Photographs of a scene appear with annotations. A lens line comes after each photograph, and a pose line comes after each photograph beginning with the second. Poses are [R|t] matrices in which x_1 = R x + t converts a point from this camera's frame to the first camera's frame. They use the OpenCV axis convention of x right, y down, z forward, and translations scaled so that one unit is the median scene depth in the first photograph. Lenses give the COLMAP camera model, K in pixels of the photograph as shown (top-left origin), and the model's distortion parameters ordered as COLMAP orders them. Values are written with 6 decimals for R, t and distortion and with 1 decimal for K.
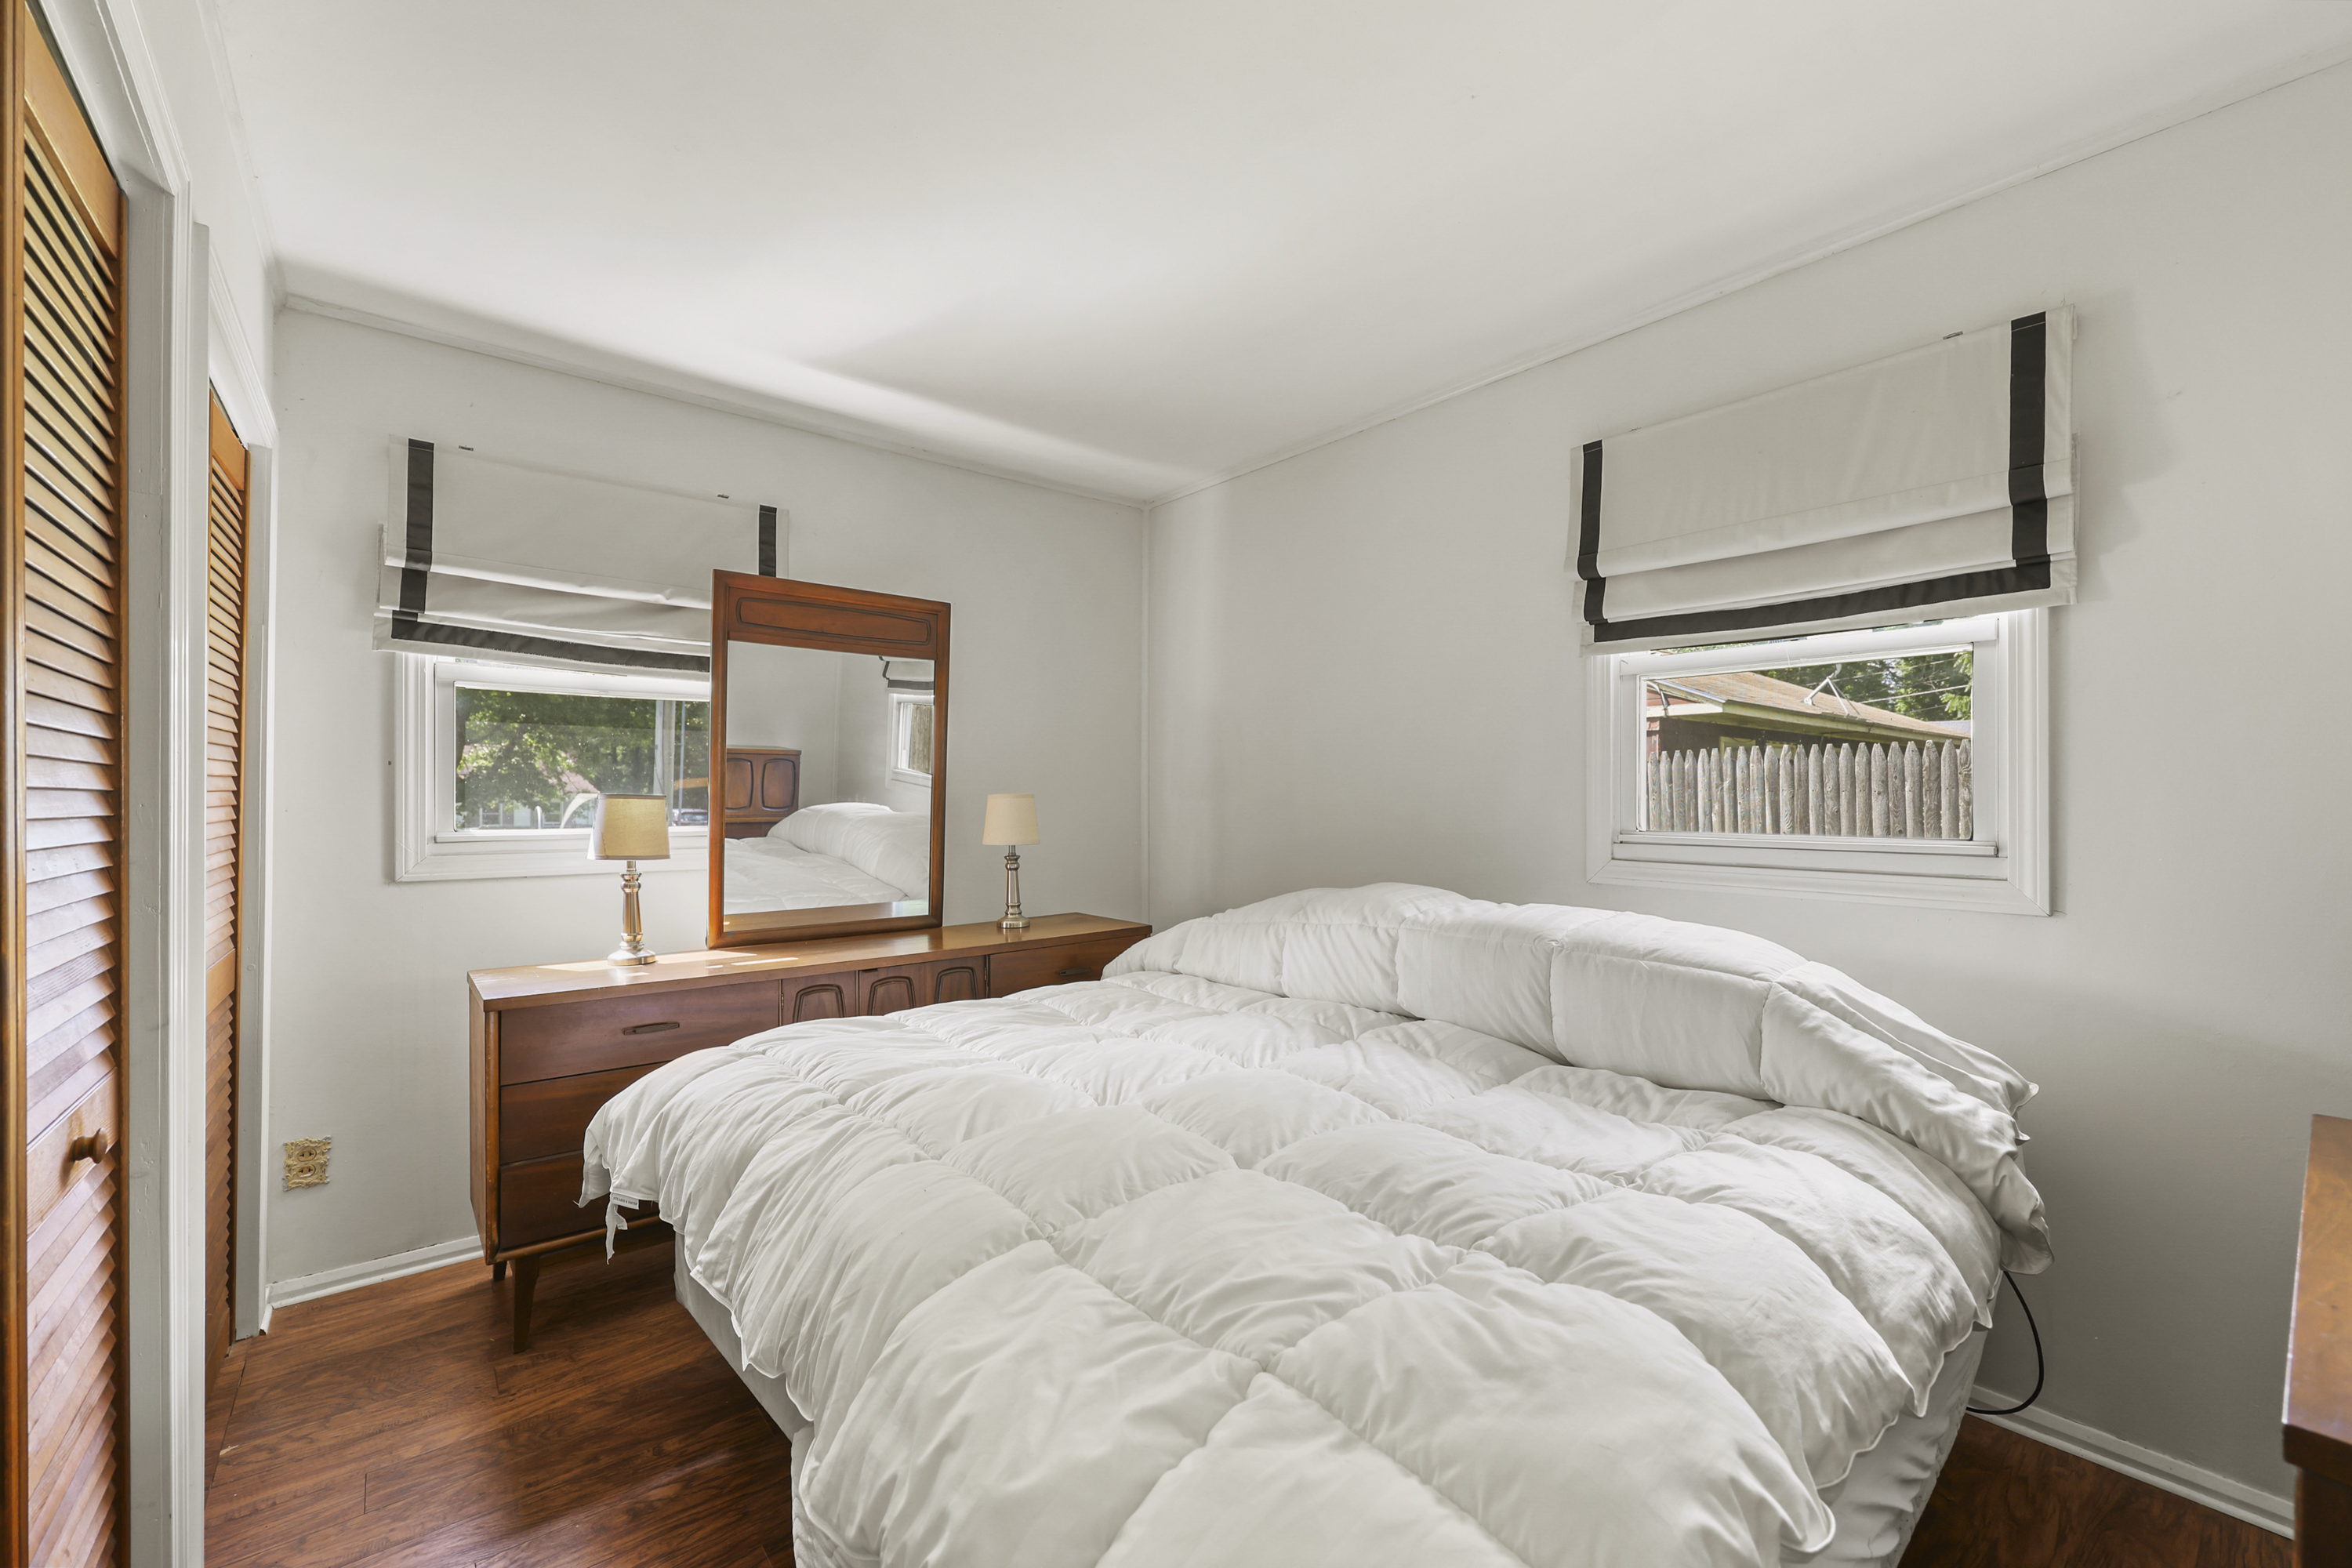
lens RADIAL K [[950.6, 0, 1166.2], [0, 950.6, 795.7], [0, 0, 1]] dist [0.001569, 0.000648]
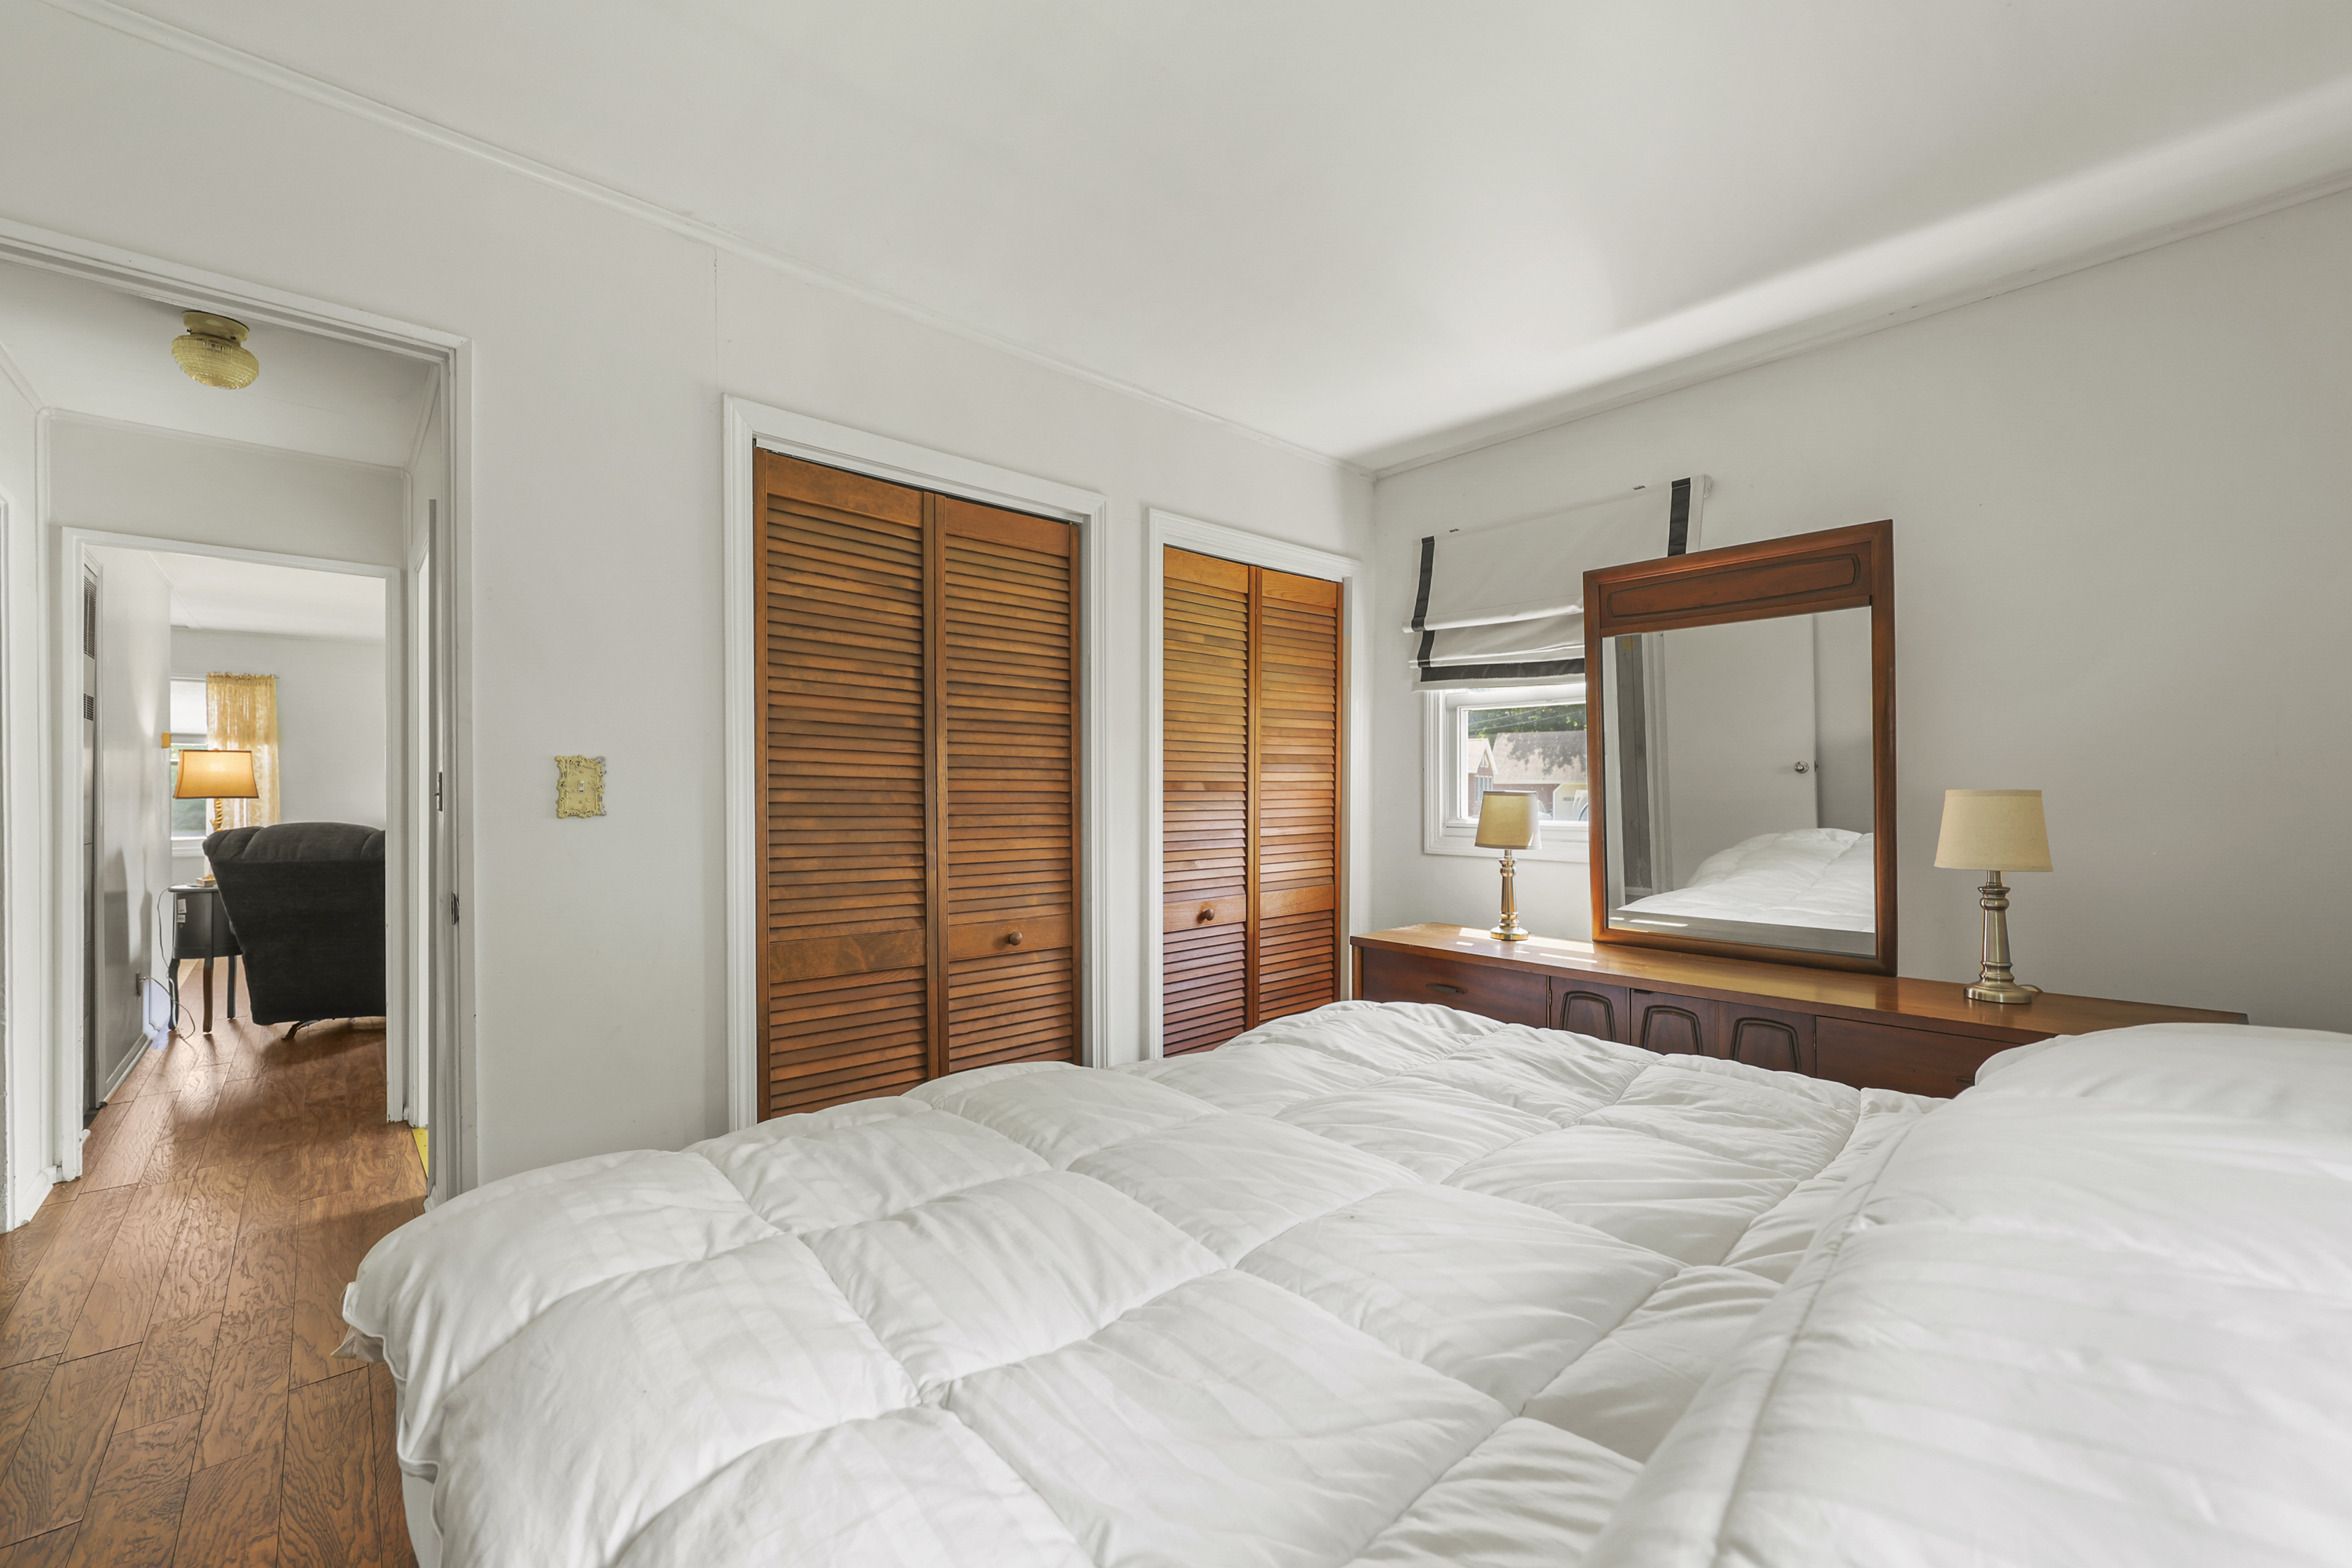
lens RADIAL K [[950.6, 0, 1165.9], [0, 950.6, 784.6], [0, 0, 1]] dist [0.001569, 0.000648]
pose [[0.036943, -0.002815, -0.999313, 0.537851], [0.009254, 0.999954, -0.002475, -0.010206], [0.999275, -0.009156, 0.036968, 0.512042]]
